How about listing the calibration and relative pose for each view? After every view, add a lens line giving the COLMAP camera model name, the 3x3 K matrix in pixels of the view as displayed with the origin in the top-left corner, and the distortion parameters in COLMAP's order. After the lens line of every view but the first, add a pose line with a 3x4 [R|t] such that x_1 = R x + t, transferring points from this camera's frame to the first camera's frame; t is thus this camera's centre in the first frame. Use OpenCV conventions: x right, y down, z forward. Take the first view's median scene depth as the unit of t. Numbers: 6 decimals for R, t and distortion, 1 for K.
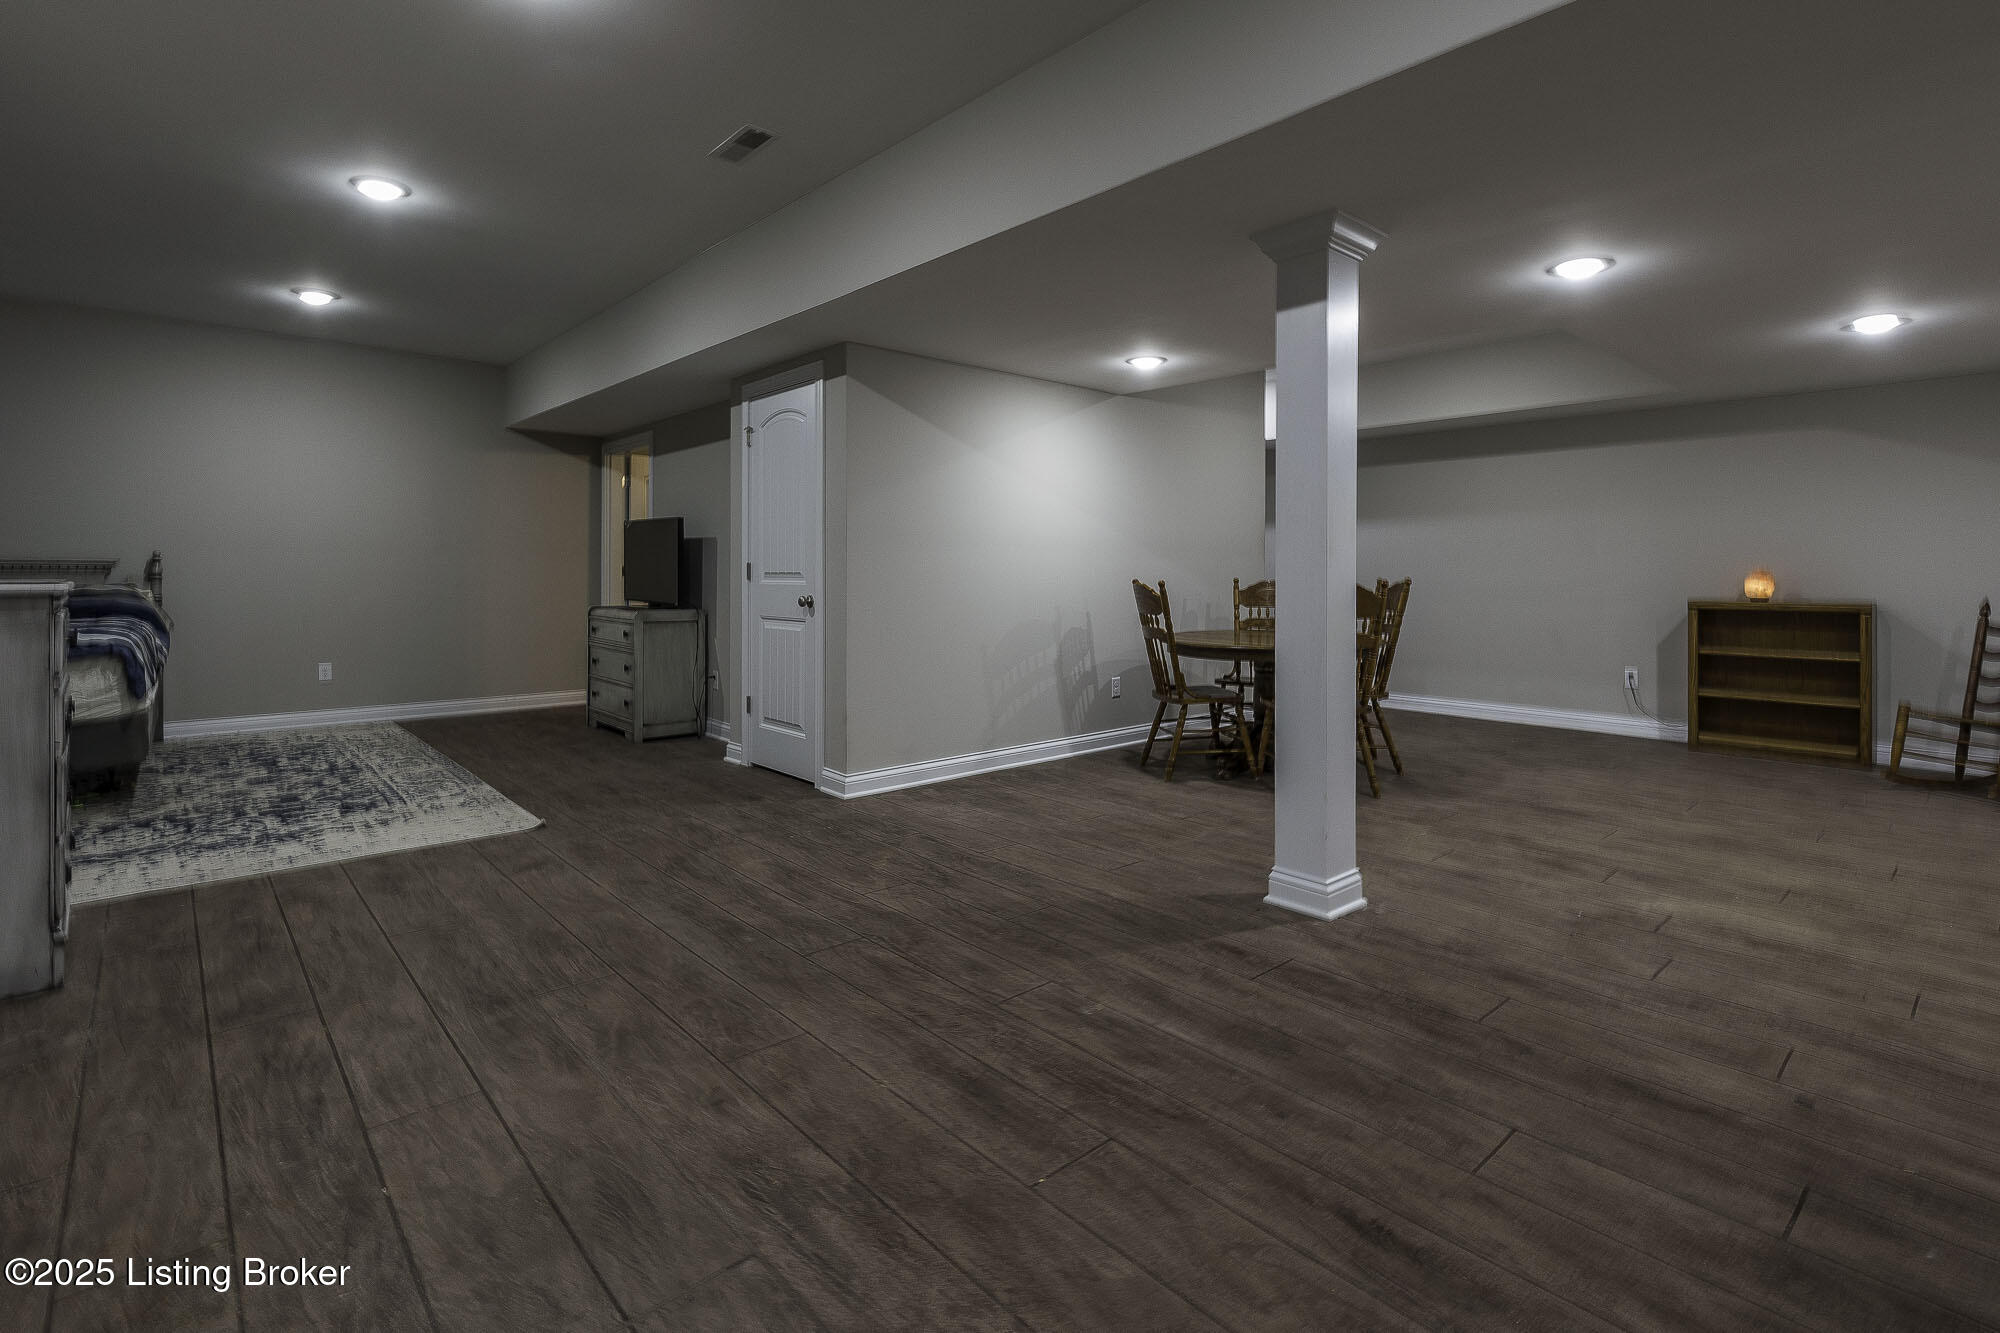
lens RADIAL K [[942.7, 0, 1005.1], [0, 942.7, 591.0], [0, 0, 1]] dist [0.000274, -0.000391]
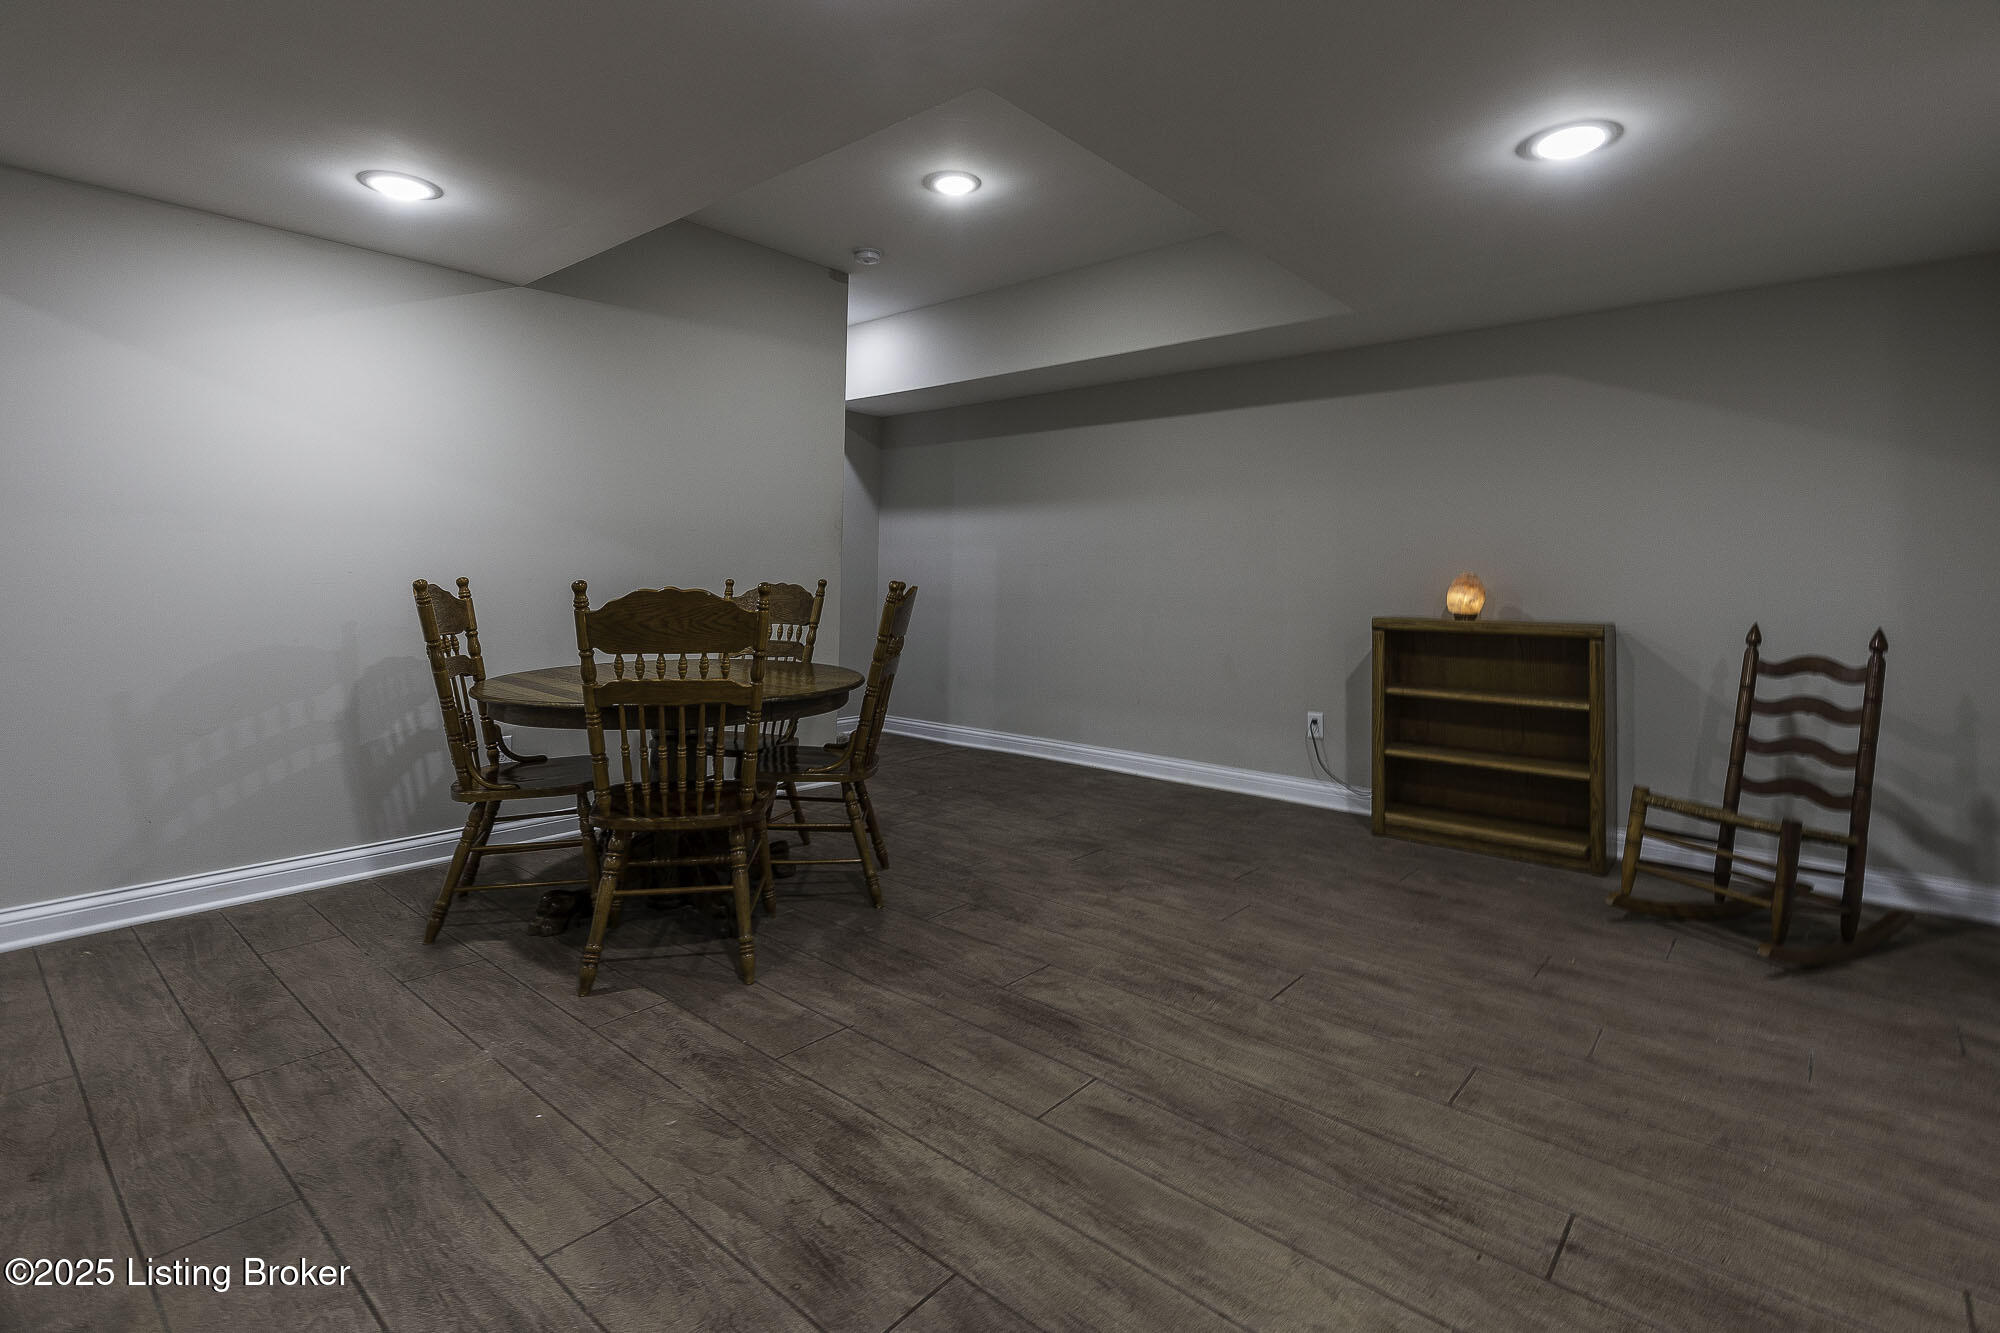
lens RADIAL K [[953.6, 0, 994.7], [0, 953.6, 573.2], [0, 0, 1]] dist [0.001944, 0.000140]
pose [[0.992637, 0.010917, 0.120633, 0.400701], [-0.008063, 0.999677, -0.024120, -0.003503], [-0.120858, 0.022970, 0.992404, 0.372283]]
